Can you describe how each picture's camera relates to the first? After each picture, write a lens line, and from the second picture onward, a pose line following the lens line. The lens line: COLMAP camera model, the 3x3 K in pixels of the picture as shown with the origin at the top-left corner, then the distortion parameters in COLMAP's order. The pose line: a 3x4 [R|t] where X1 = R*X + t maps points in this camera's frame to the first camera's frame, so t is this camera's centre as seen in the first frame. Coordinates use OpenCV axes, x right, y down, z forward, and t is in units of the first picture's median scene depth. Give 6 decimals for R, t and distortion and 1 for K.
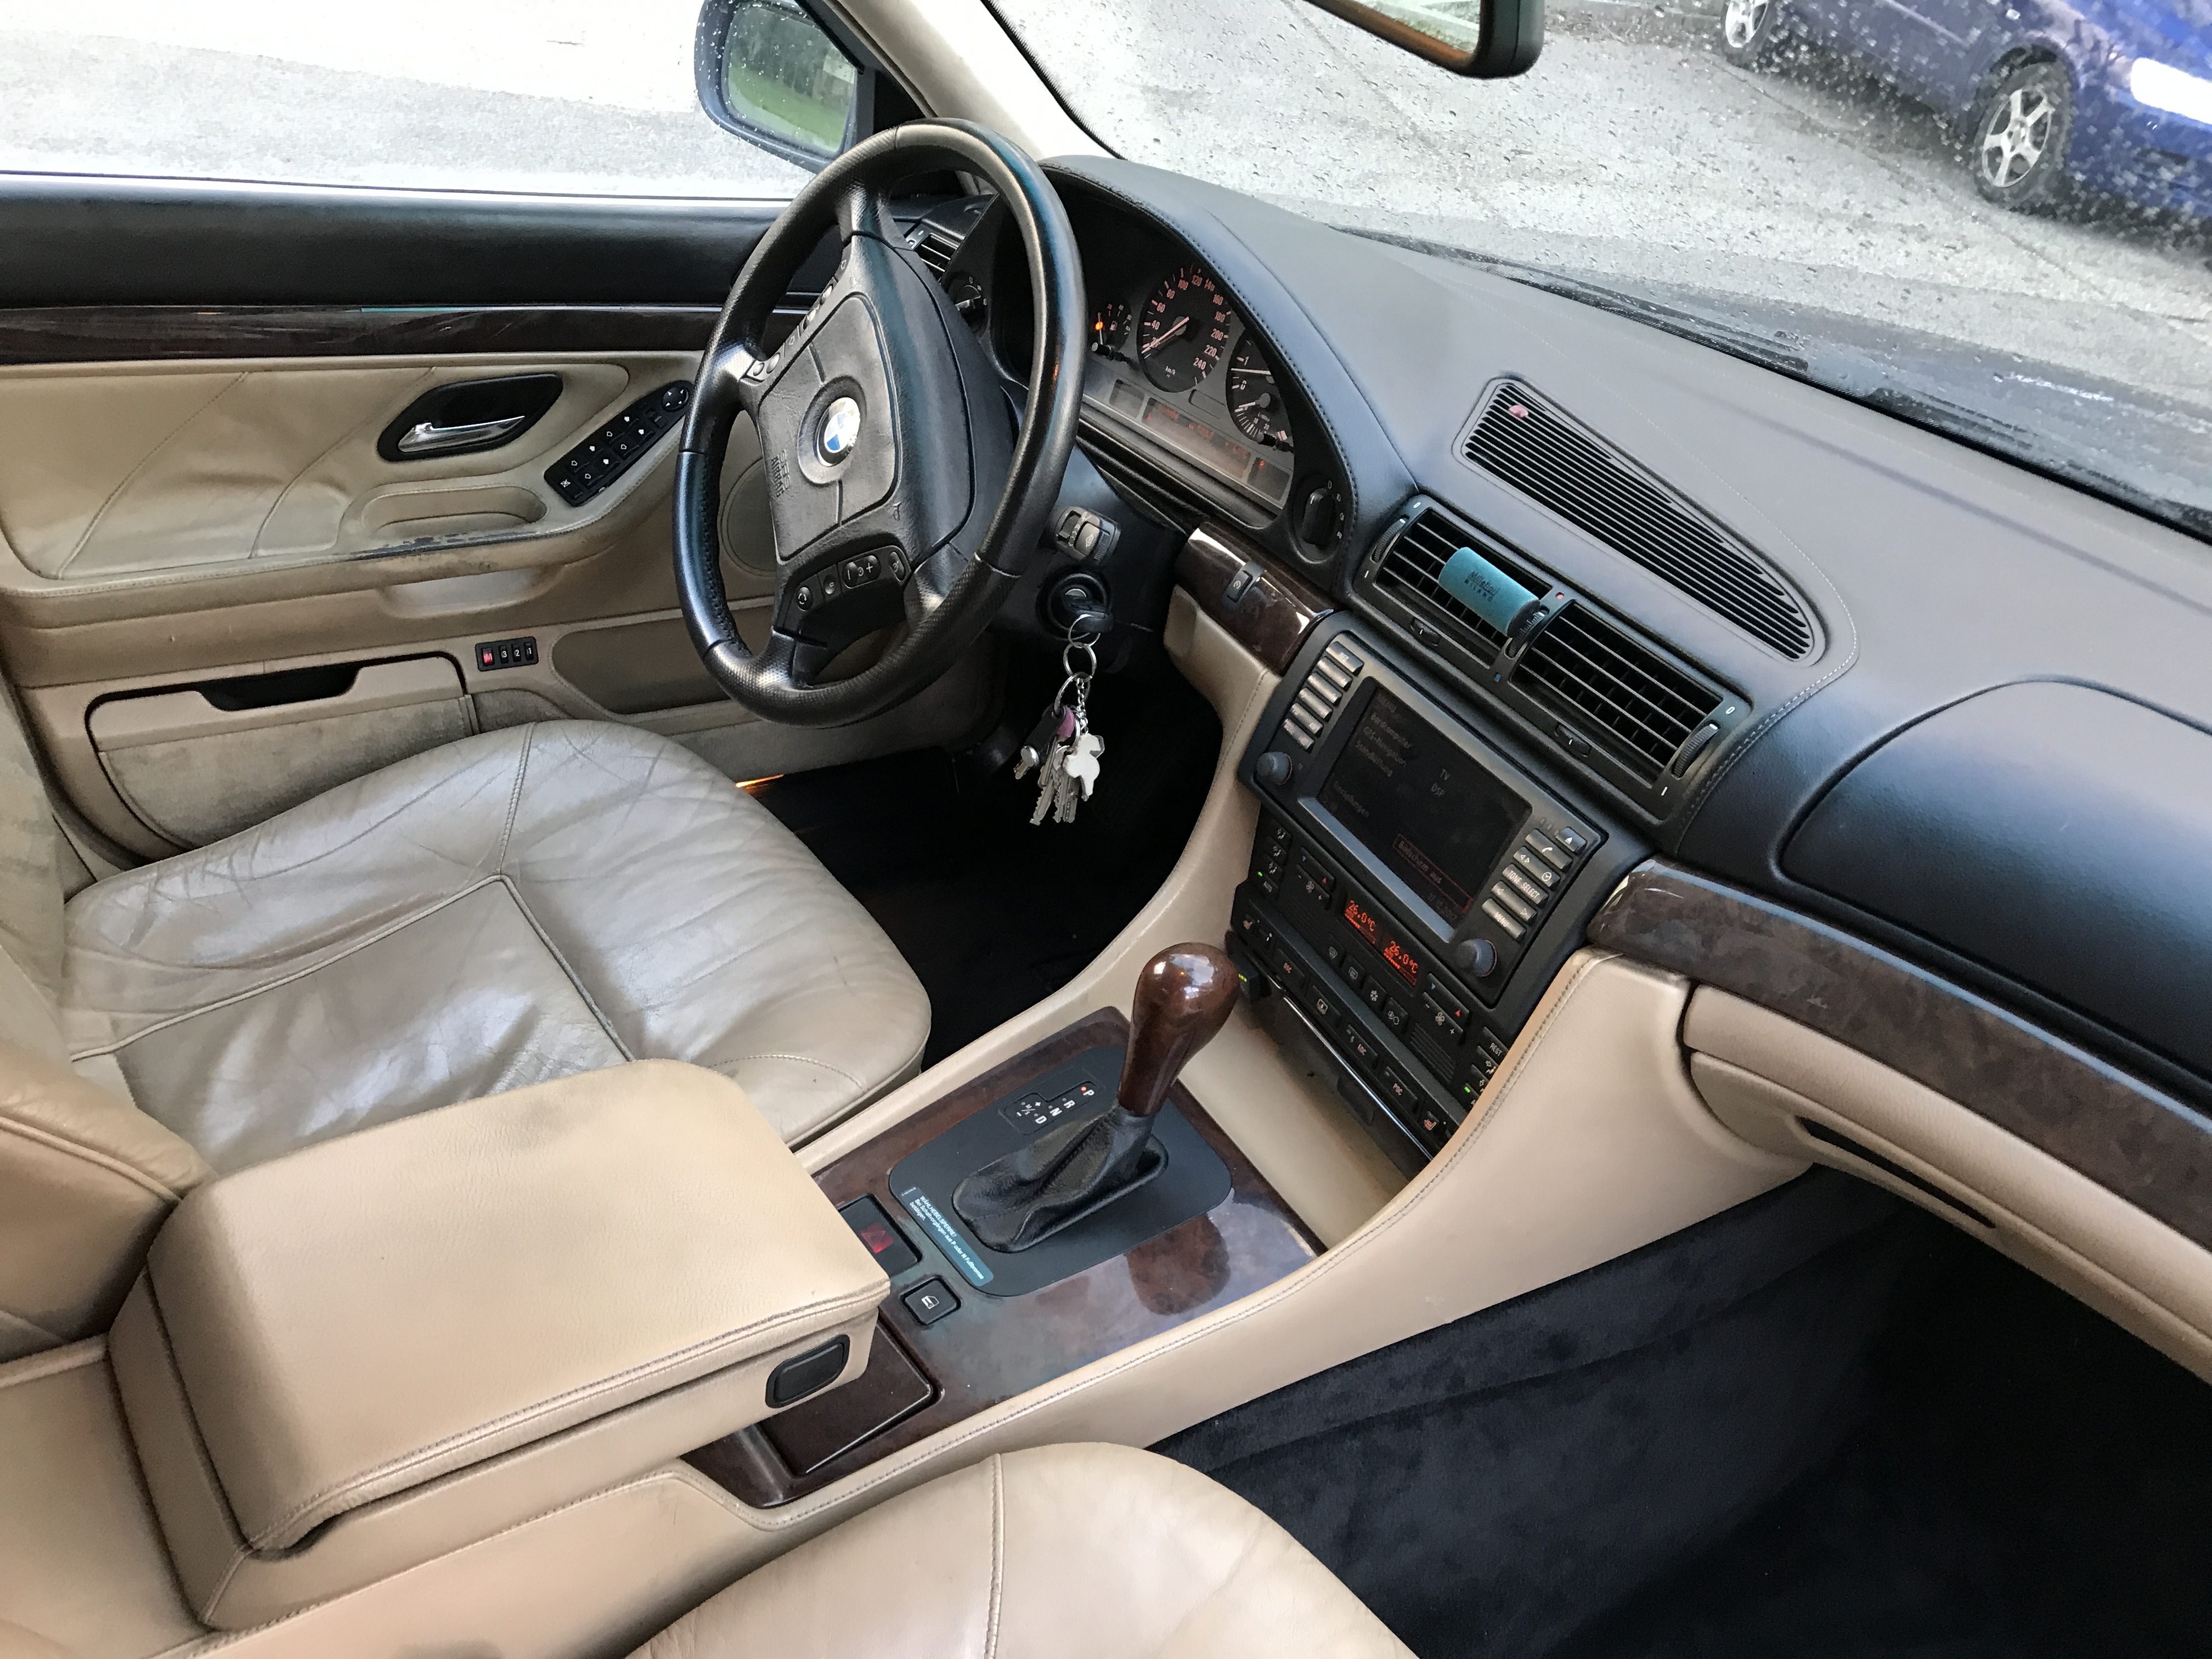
lens RADIAL K [[1818.3, 0, 1107.6], [0, 1818.3, 808.4], [0, 0, 1]] dist [0.027221, -0.006171]
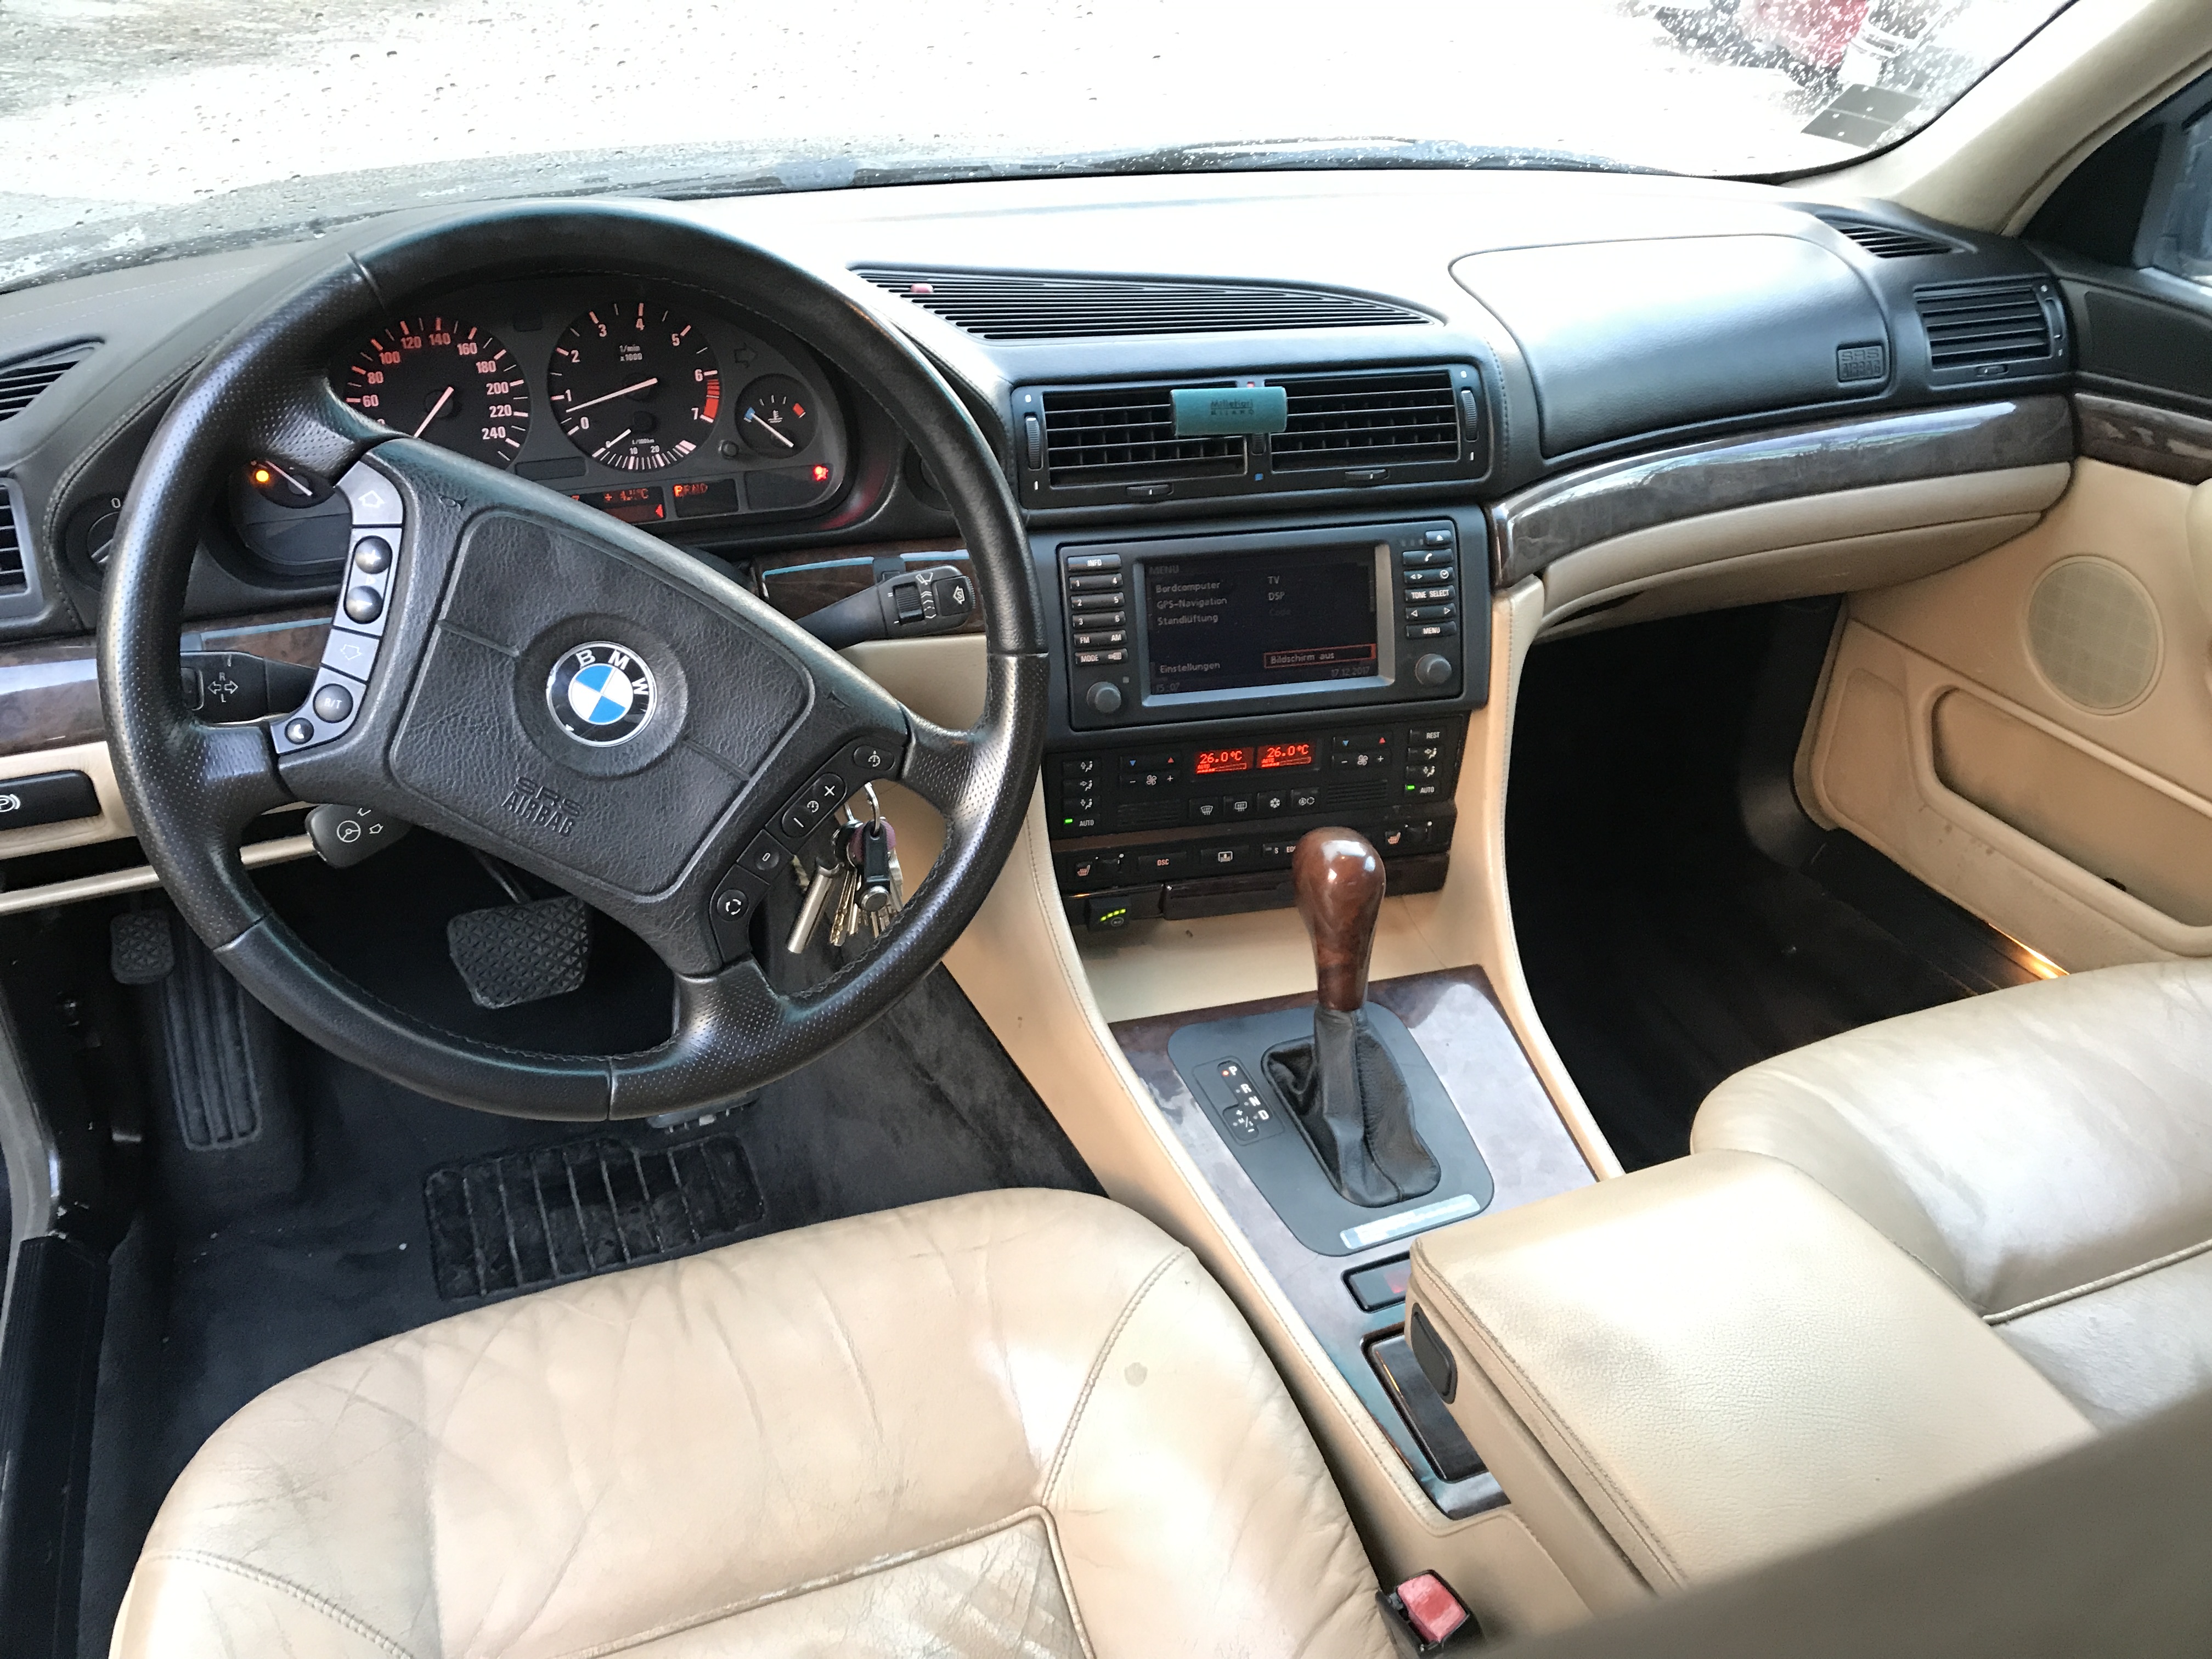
lens RADIAL K [[1818.3, 0, 1076.4], [0, 1818.3, 803.2], [0, 0, 1]] dist [0.027221, -0.006171]
pose [[0.240469, -0.587225, 0.772878, -0.631749], [0.500214, 0.757341, 0.419786, -0.360318], [-0.831841, 0.285659, 0.475856, 0.530180]]
